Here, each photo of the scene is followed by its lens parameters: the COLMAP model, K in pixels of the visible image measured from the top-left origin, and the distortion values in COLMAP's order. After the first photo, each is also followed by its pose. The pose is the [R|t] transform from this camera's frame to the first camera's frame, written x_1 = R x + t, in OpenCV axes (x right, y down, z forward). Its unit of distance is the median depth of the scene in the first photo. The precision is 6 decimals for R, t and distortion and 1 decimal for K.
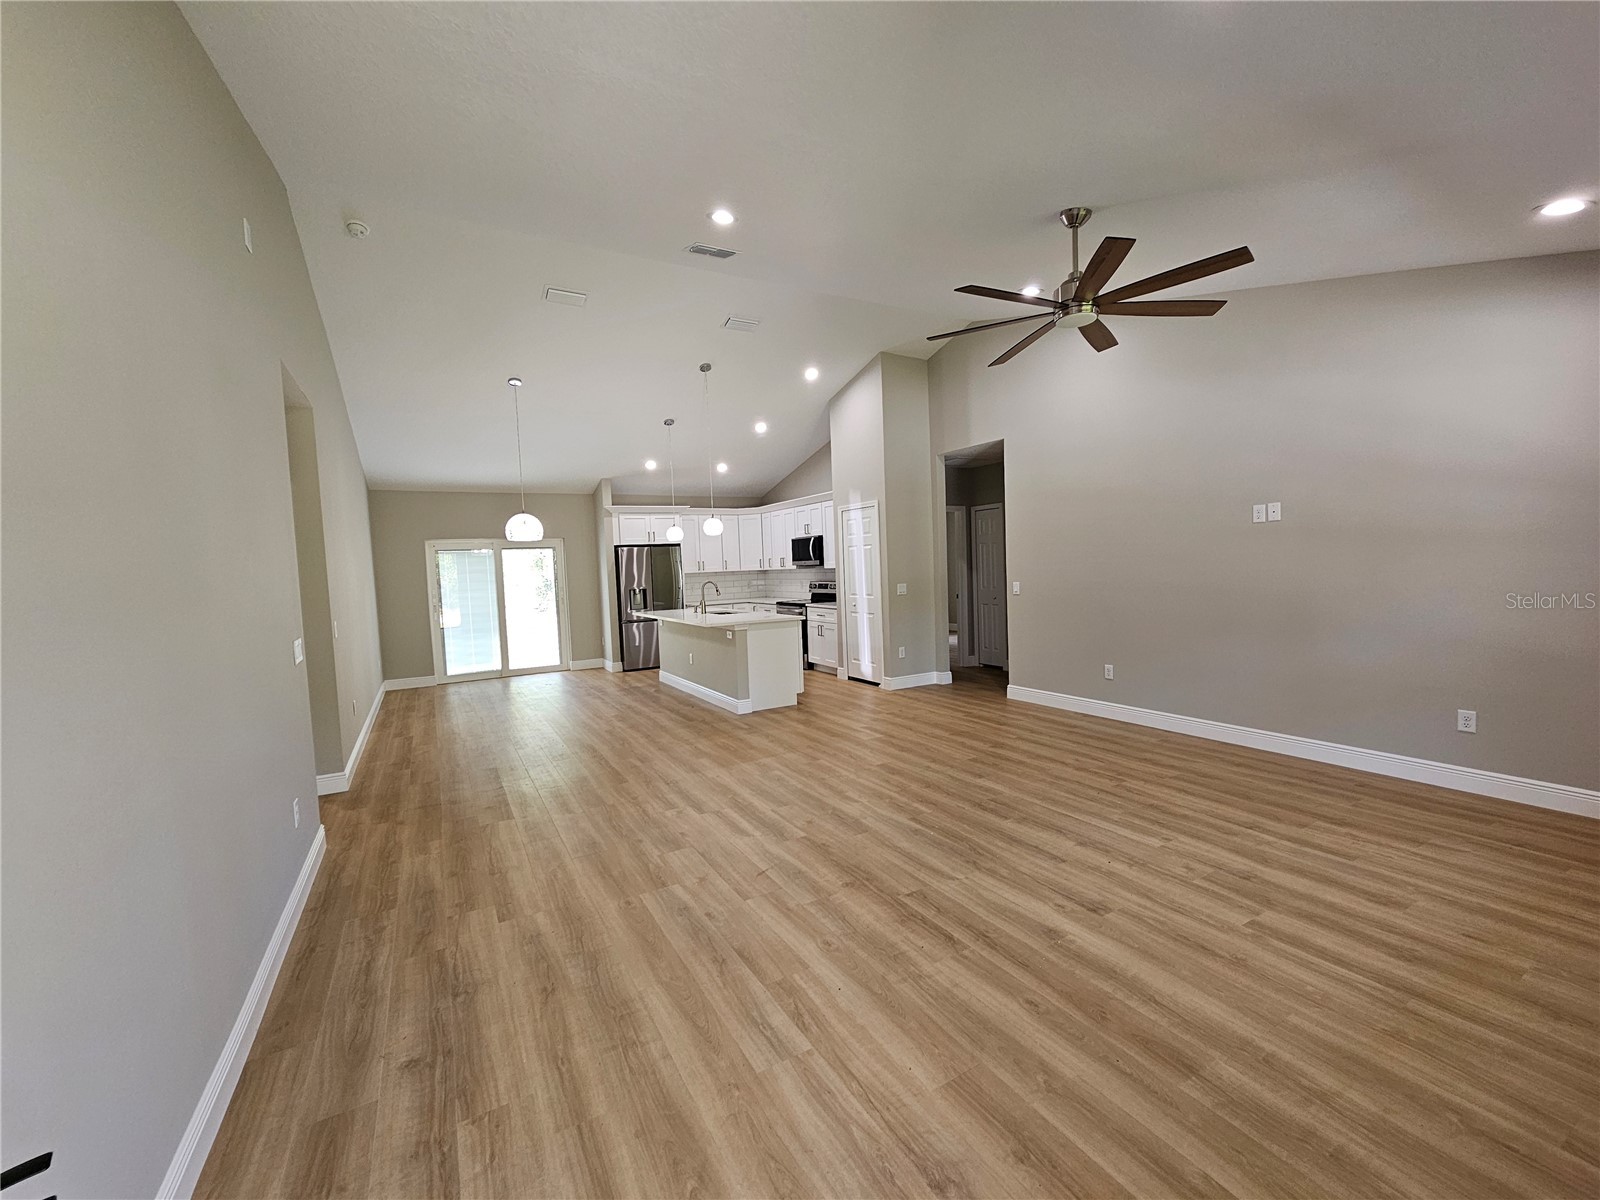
lens RADIAL K [[651.7, 0, 799.7], [0, 651.7, 599.7], [0, 0, 1]] dist [-0.003172, 0.001643]
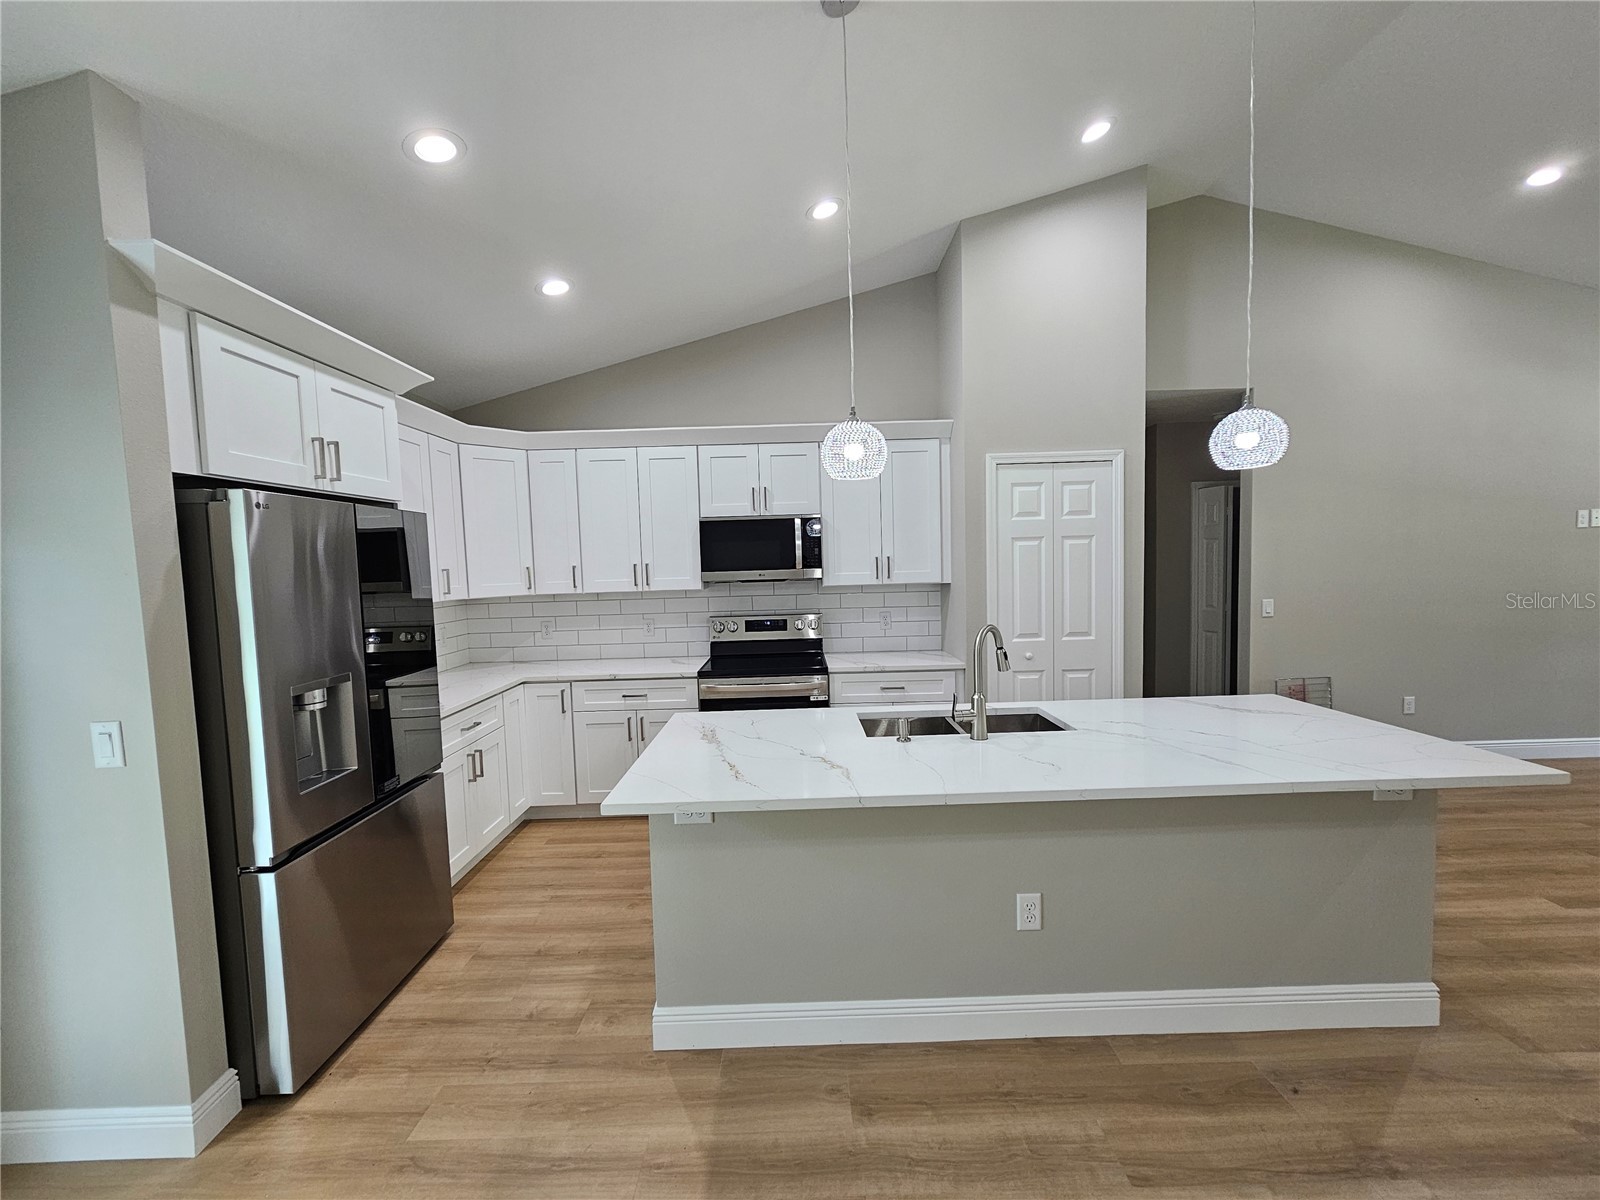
lens RADIAL K [[651.7, 0, 801.6], [0, 651.7, 604.8], [0, 0, 1]] dist [-0.003172, 0.001643]
pose [[0.496166, -0.032179, 0.867631, -0.369648], [0.056380, 0.998398, 0.004787, -0.037227], [-0.866395, 0.046542, 0.497185, 0.773656]]
